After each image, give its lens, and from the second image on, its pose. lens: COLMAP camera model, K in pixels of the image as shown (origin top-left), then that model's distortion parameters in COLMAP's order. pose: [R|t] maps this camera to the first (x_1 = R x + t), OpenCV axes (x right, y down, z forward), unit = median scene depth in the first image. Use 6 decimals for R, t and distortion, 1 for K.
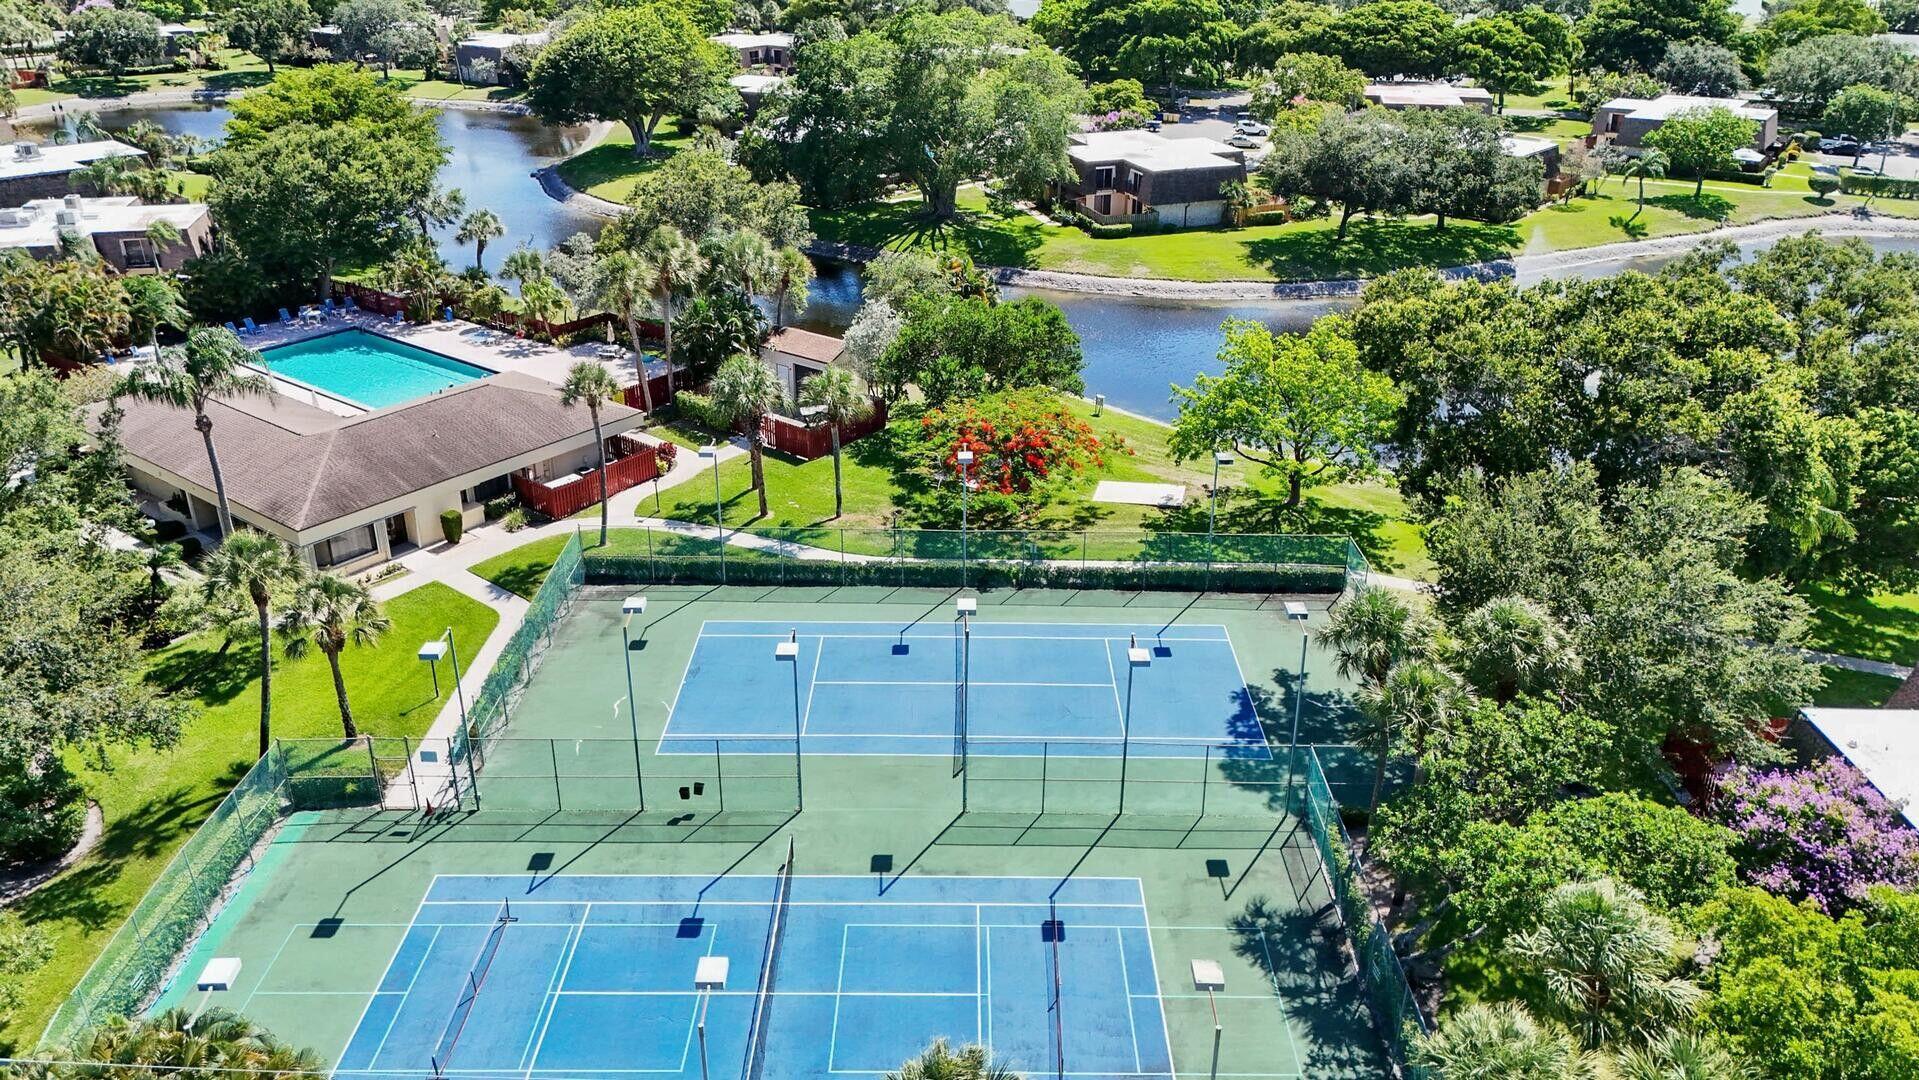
lens RADIAL K [[1395.8, 0, 959.5], [0, 1395.8, 540.0], [0, 0, 1]] dist [0.047698, -0.002835]
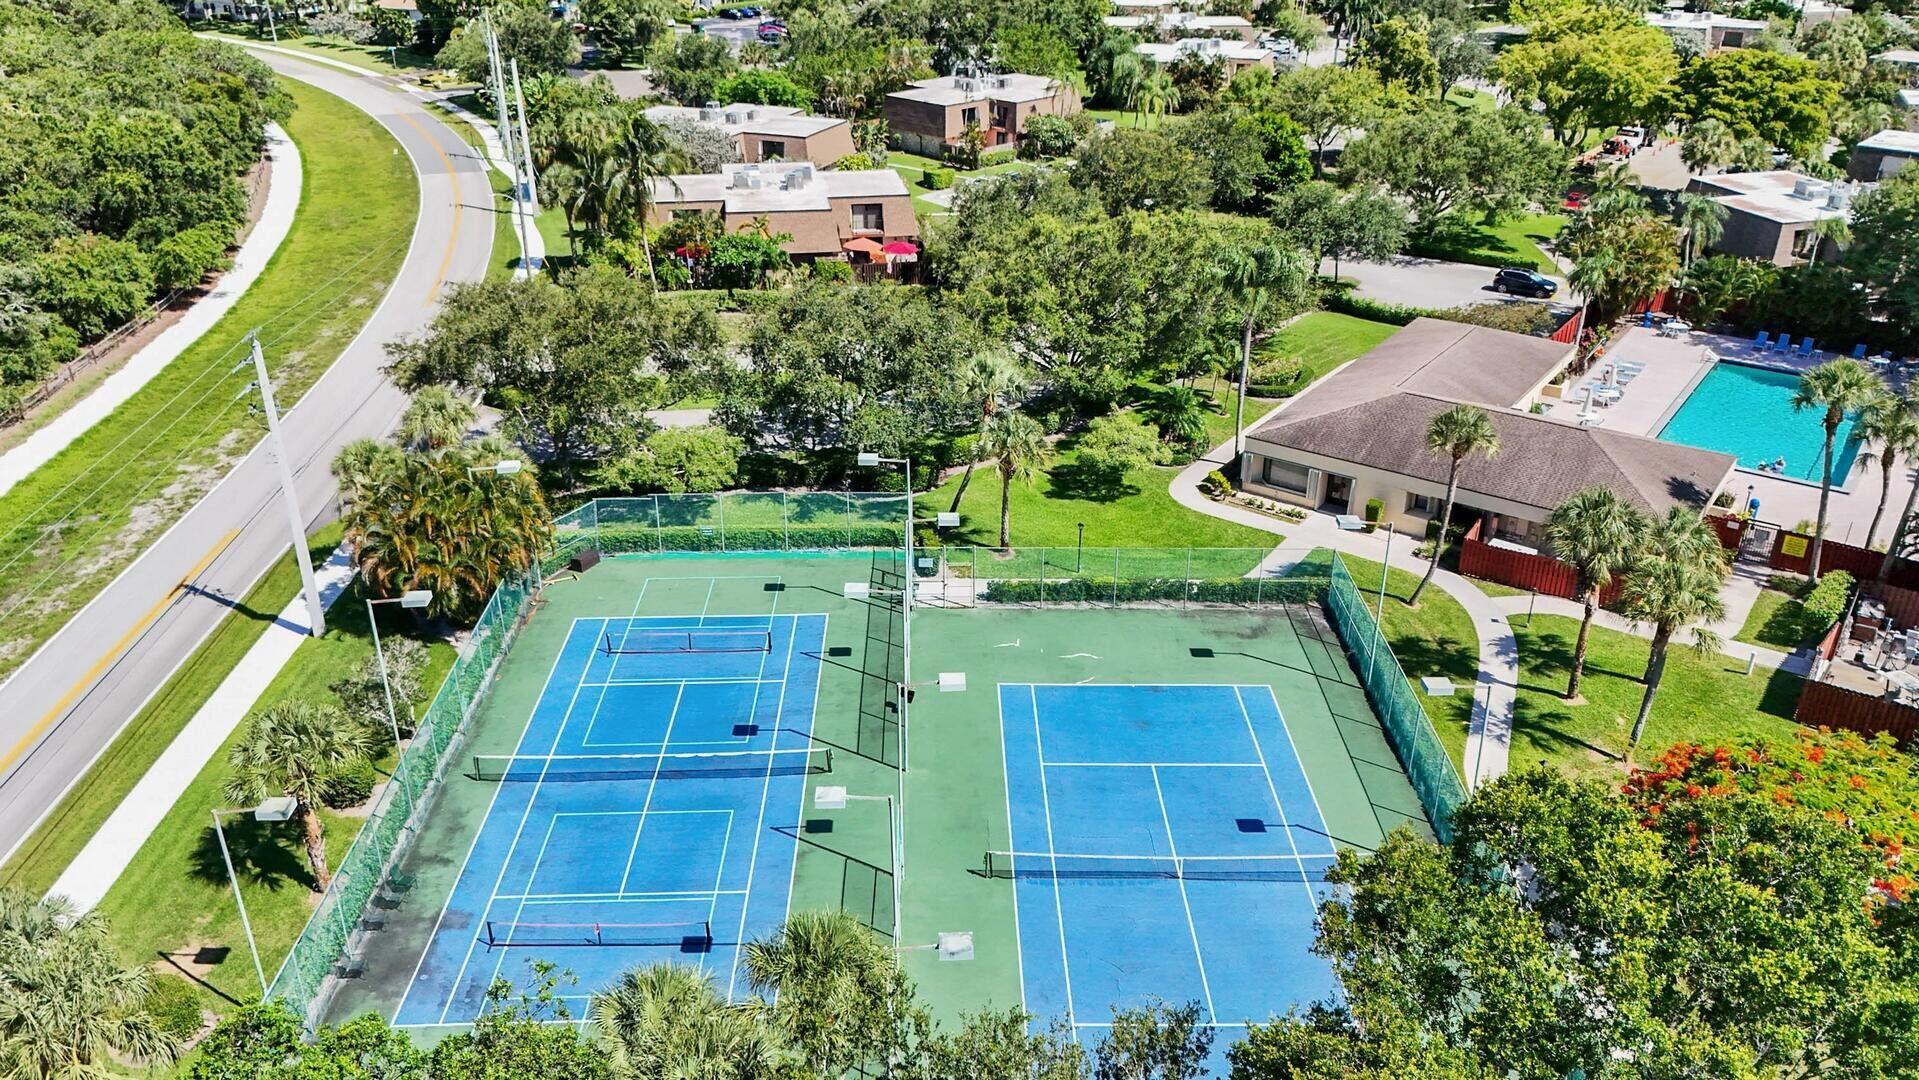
lens RADIAL K [[1394.1, 0, 959.5], [0, 1394.1, 540.0], [0, 0, 1]] dist [0.010994, 0.004128]
pose [[0.006526, 0.432649, -0.901539, 0.485663], [-0.417845, 0.820258, 0.390618, -0.237988], [0.908495, 0.374155, 0.186133, 0.526042]]
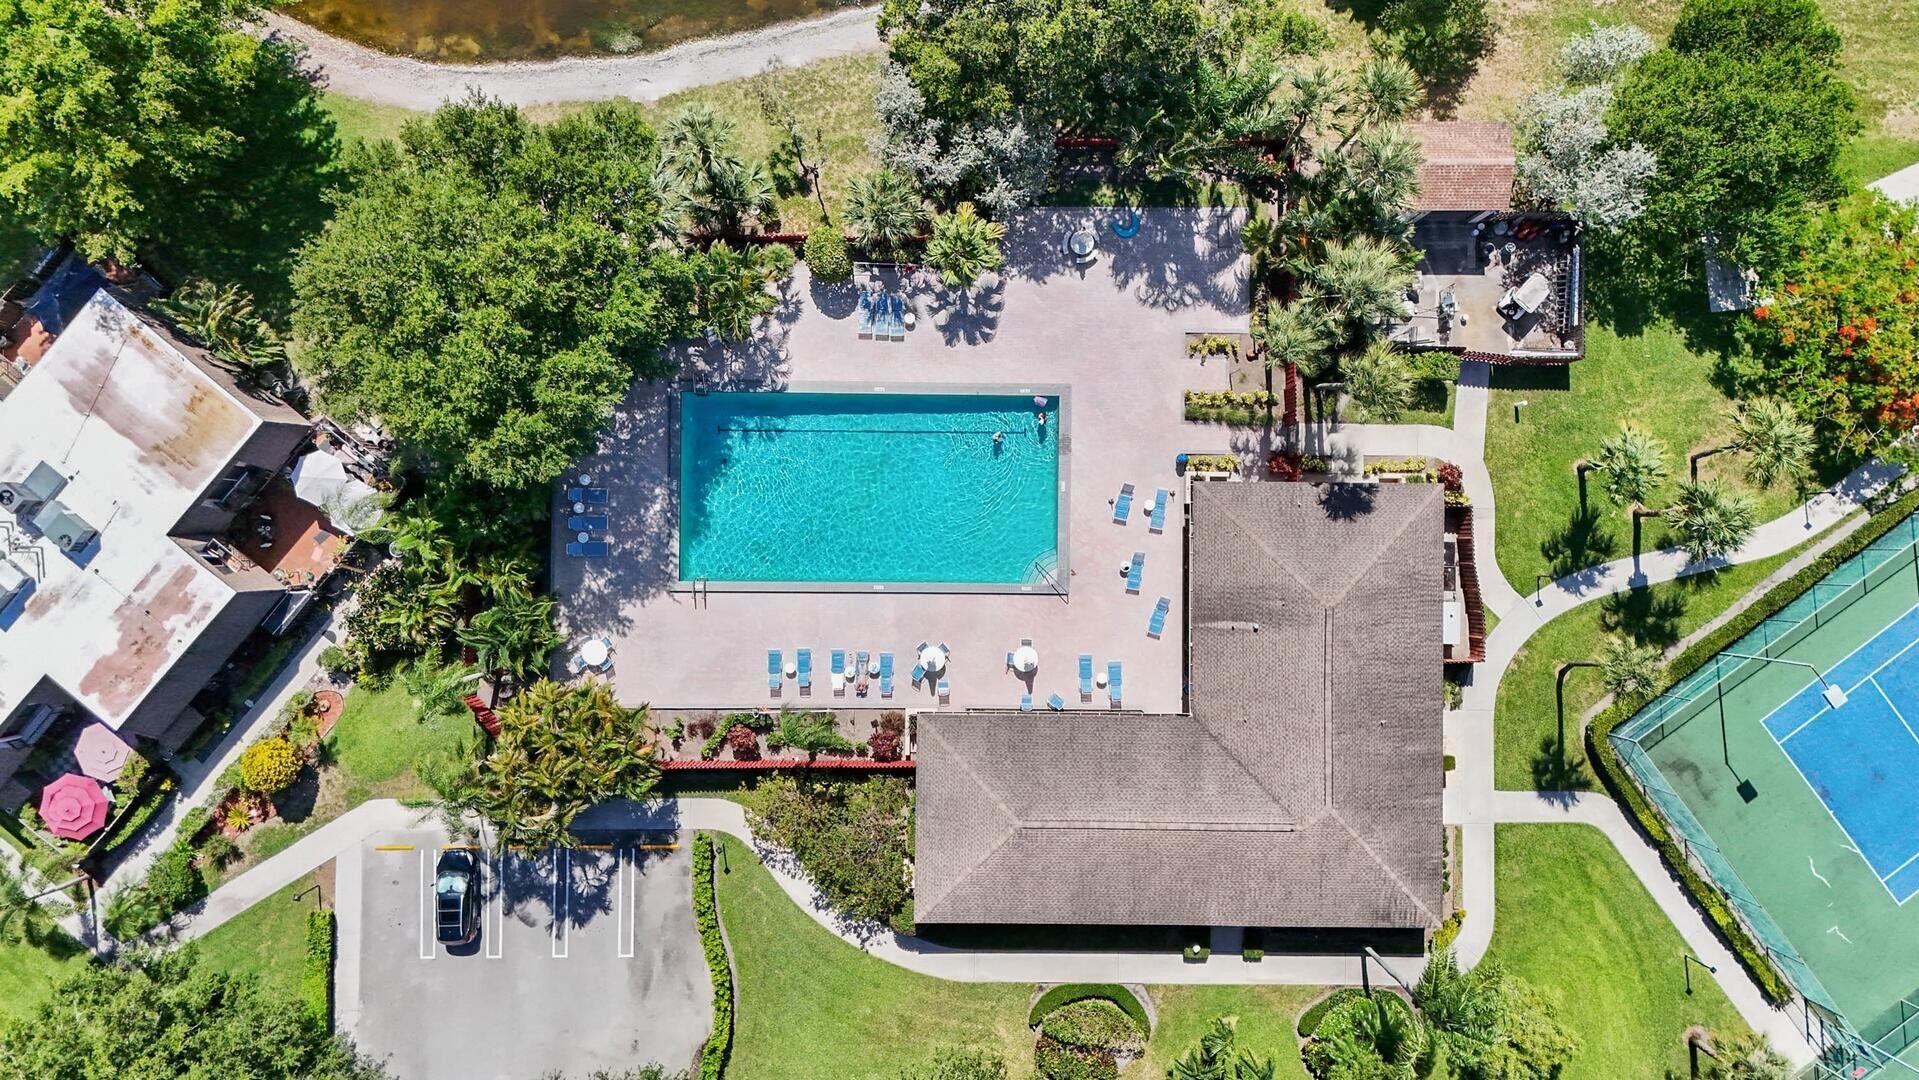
lens RADIAL K [[1395.8, 0, 959.5], [0, 1395.8, 540.0], [0, 0, 1]] dist [0.047698, -0.002835]
pose [[0.803133, -0.595495, 0.019067, -0.548905], [0.232351, 0.342515, 0.910328, -0.989756], [-0.548626, -0.726684, 0.413449, 0.836292]]
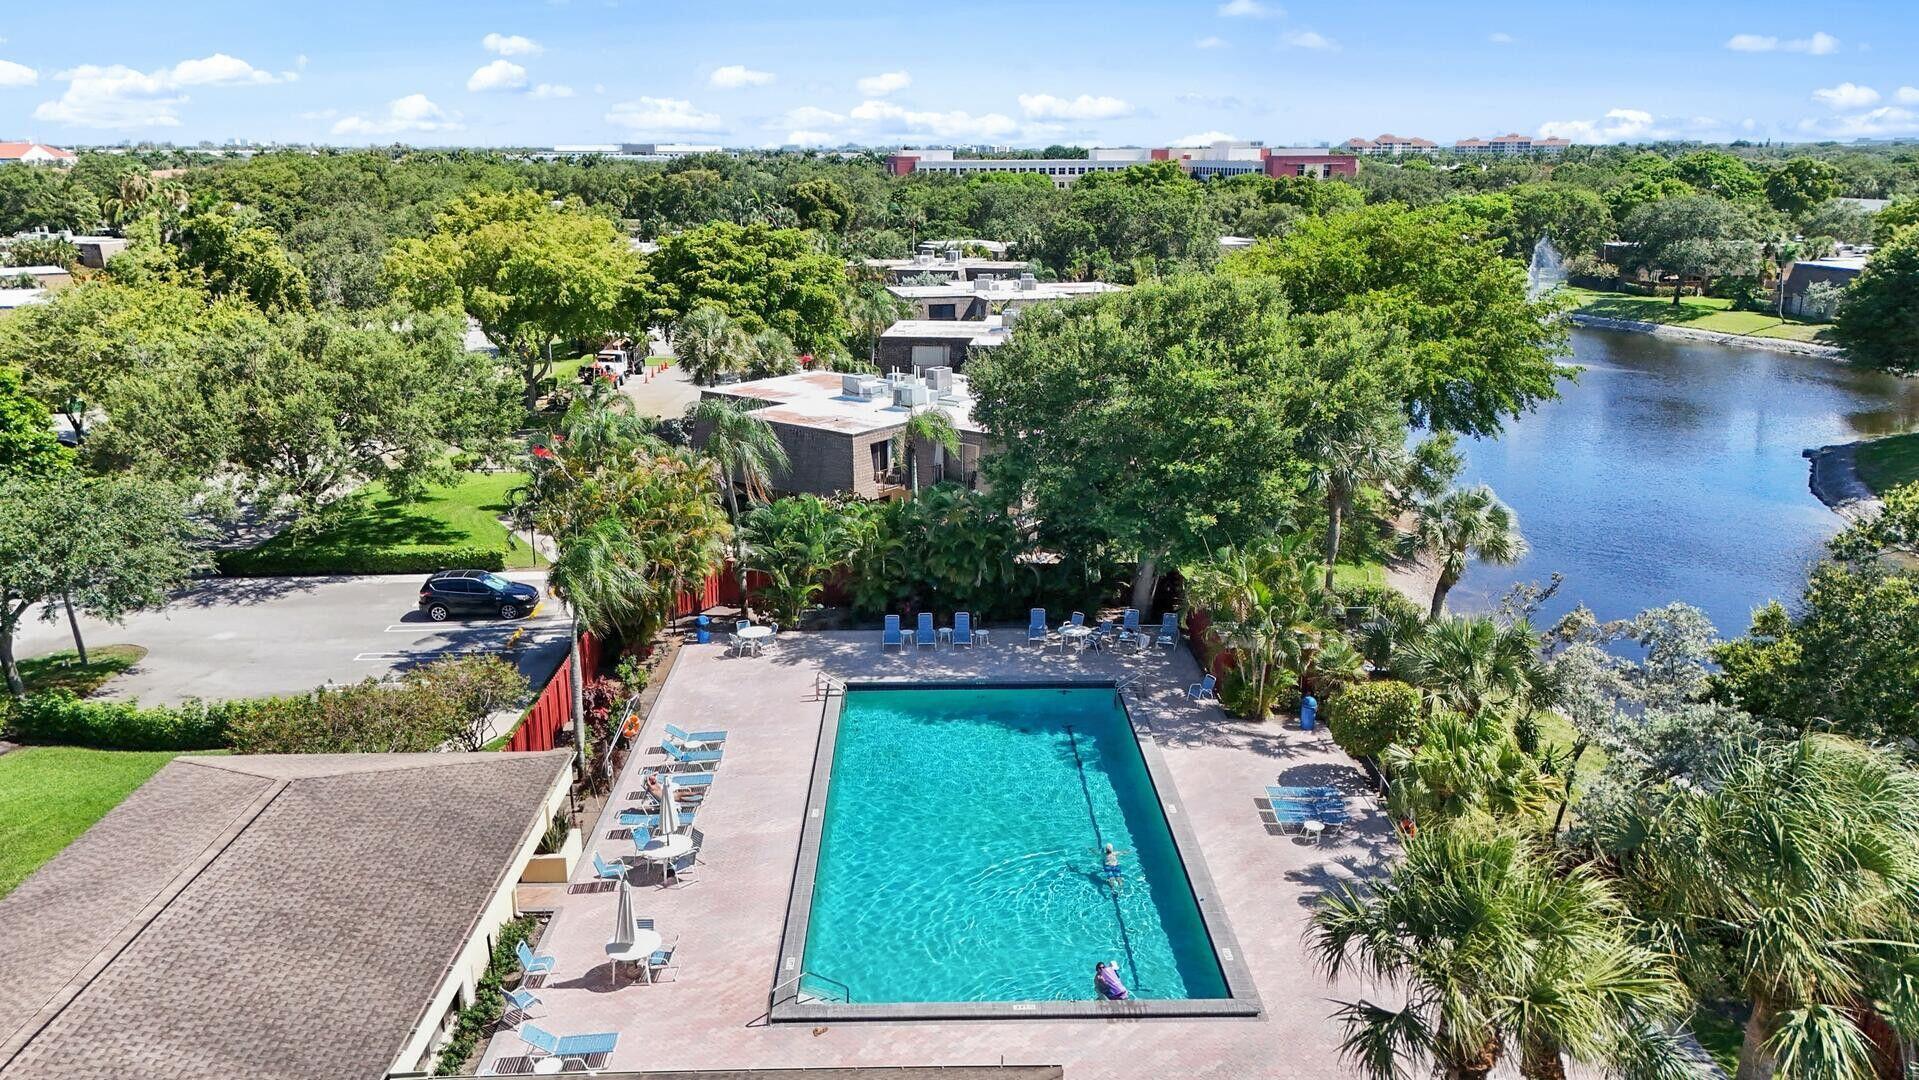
lens RADIAL K [[1395.8, 0, 959.5], [0, 1395.8, 540.0], [0, 0, 1]] dist [0.047698, -0.002835]
pose [[0.625863, 0.193292, -0.755601, -0.183030], [-0.320985, 0.946788, -0.023672, -0.232459], [0.710819, 0.257352, 0.654604, 0.901046]]
